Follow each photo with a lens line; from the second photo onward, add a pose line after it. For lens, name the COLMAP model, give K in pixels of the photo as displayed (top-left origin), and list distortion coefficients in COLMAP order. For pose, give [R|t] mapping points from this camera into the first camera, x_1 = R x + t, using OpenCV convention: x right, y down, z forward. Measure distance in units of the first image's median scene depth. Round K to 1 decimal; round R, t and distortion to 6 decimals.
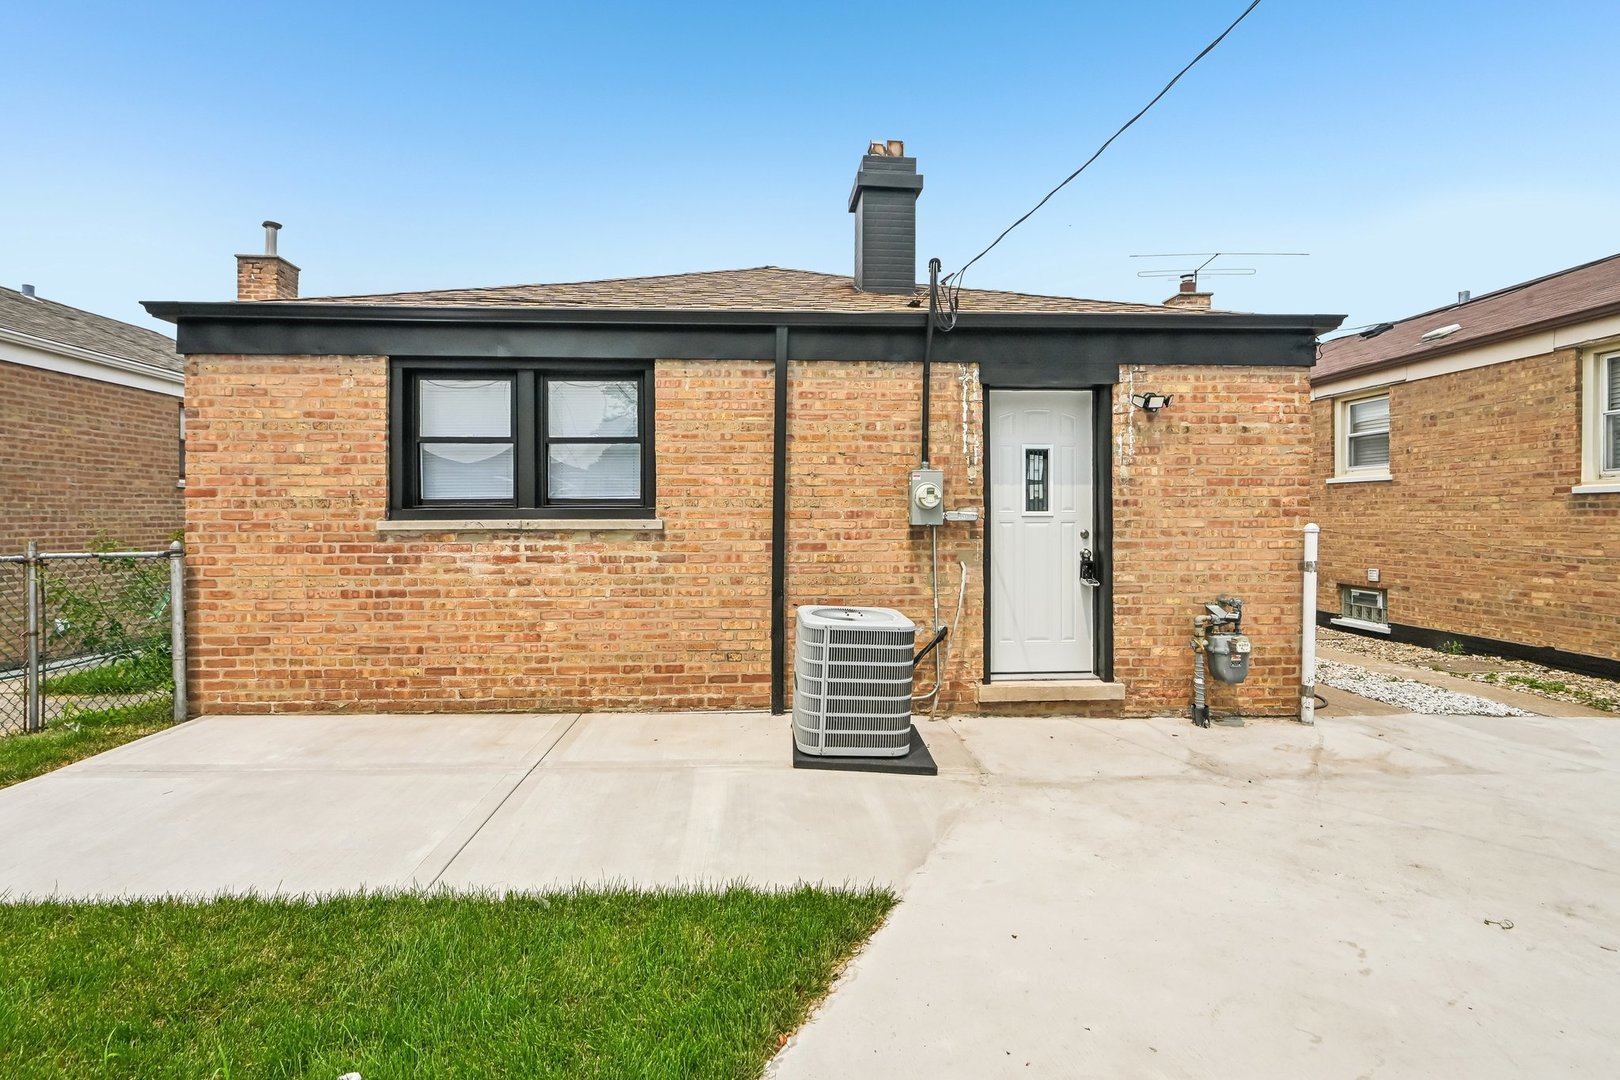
lens RADIAL K [[734.3, 0, 809.5], [0, 734.3, 511.8], [0, 0, 1]] dist [-0.000528, -0.000784]
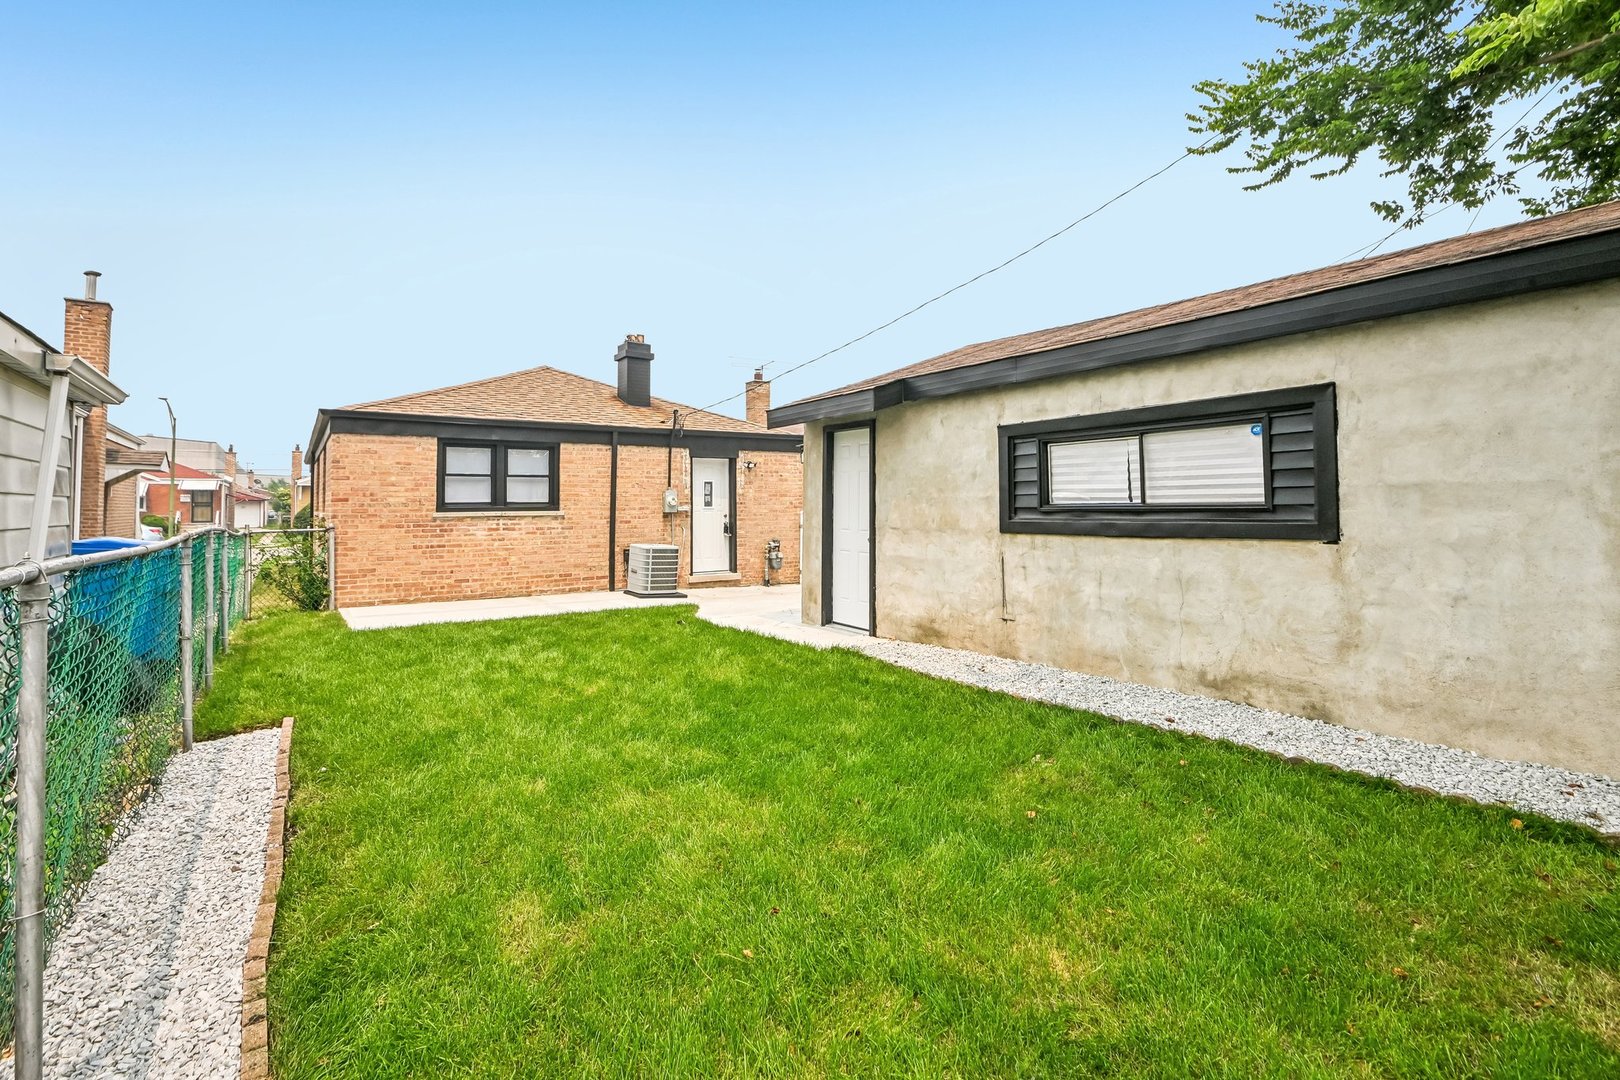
lens RADIAL K [[734.3, 0, 809.5], [0, 734.3, 511.8], [0, 0, 1]] dist [-0.000528, -0.000784]
pose [[0.850906, -0.008715, 0.525246, -0.754552], [0.003308, 0.999931, 0.011232, -0.010541], [-0.525308, -0.007820, 0.850876, -1.385945]]
